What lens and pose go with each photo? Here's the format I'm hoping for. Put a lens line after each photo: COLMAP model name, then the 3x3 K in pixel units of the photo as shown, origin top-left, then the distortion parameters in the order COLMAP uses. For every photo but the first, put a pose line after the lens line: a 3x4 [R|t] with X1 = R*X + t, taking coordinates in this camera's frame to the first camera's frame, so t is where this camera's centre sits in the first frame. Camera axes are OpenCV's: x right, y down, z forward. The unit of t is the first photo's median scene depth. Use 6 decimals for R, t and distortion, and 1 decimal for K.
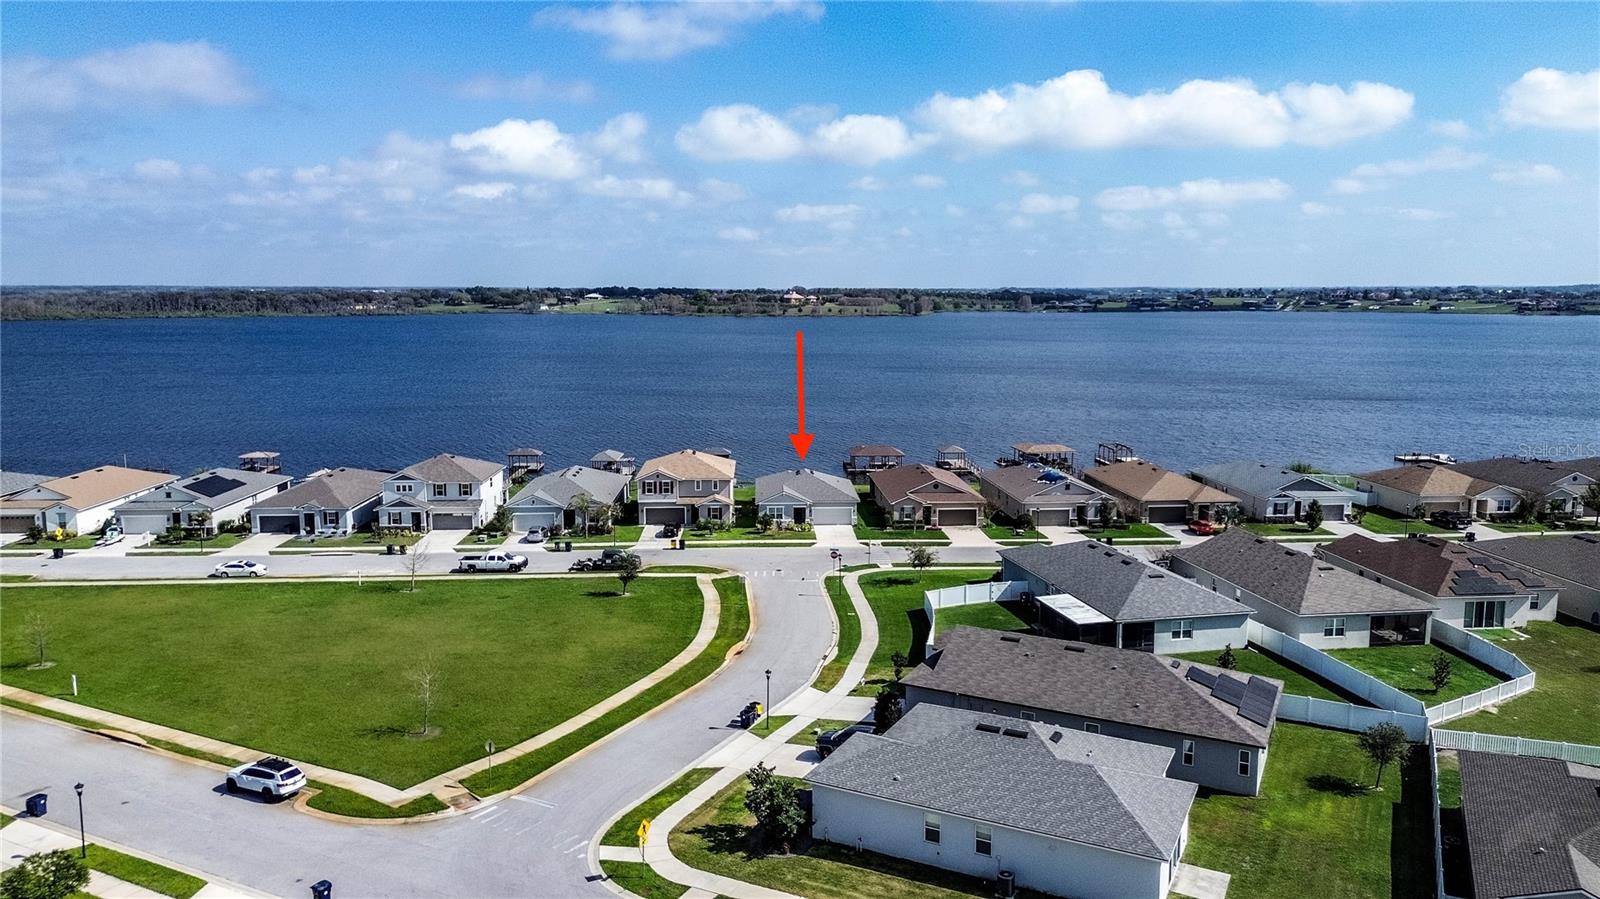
lens RADIAL K [[1123.2, 0, 807.6], [0, 1123.2, 441.3], [0, 0, 1]] dist [0.069662, -0.065512]
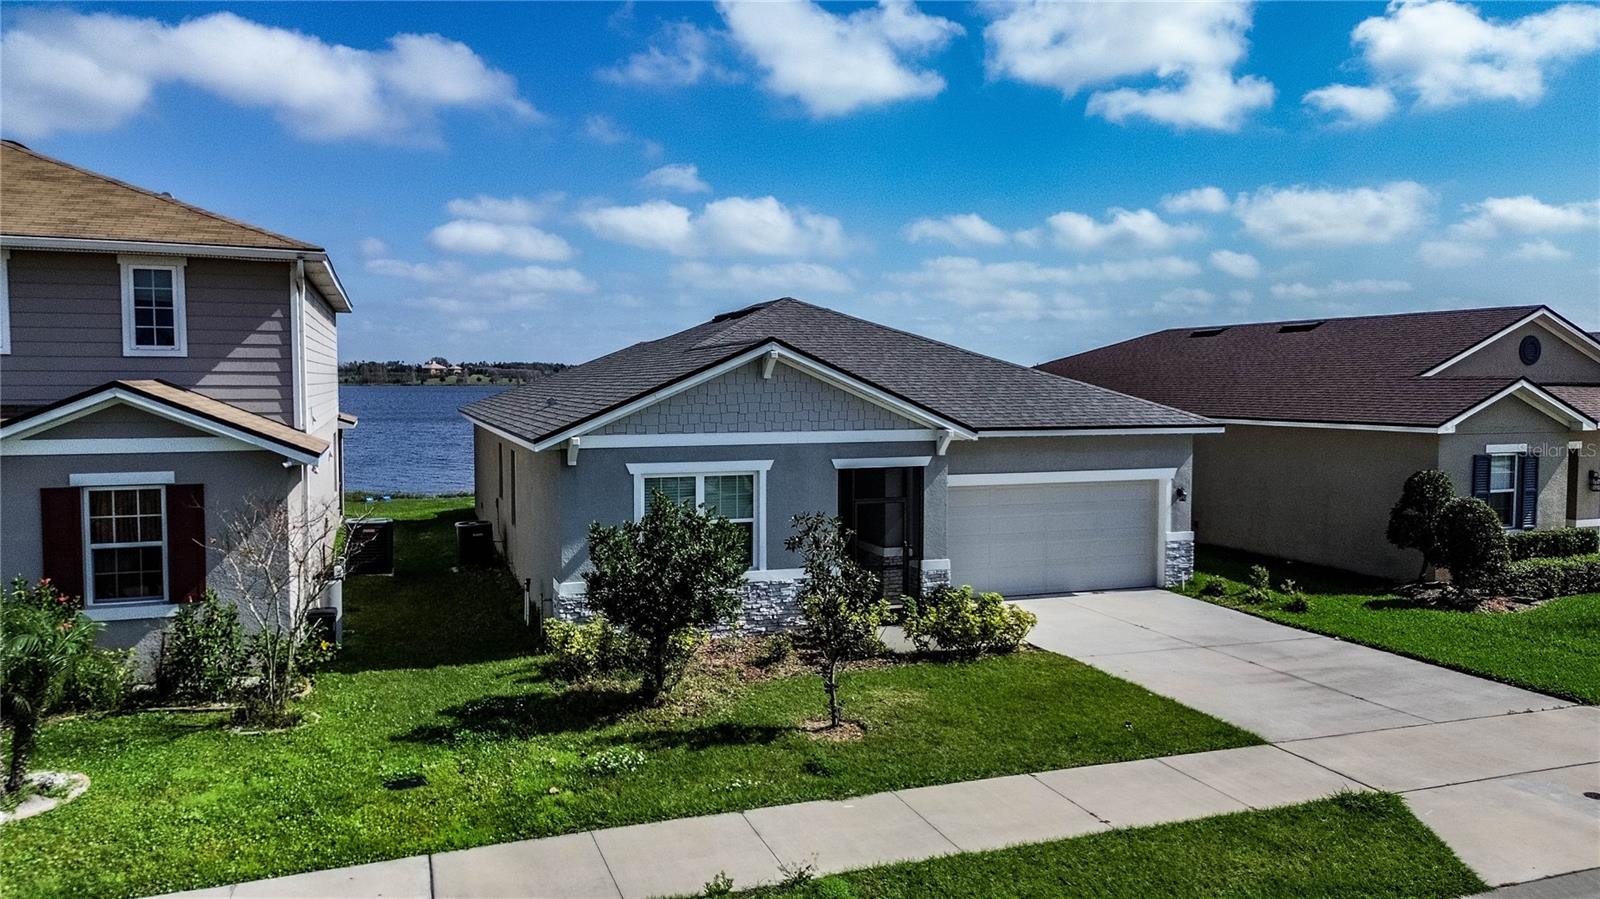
lens RADIAL K [[1123.2, 0, 799.7], [0, 1123.2, 458.6], [0, 0, 1]] dist [0.069662, -0.065512]
pose [[0.953987, -0.025845, 0.298731, -0.055283], [0.045401, 0.997242, -0.058709, 0.065518], [-0.296390, 0.069570, 0.952530, 0.889971]]
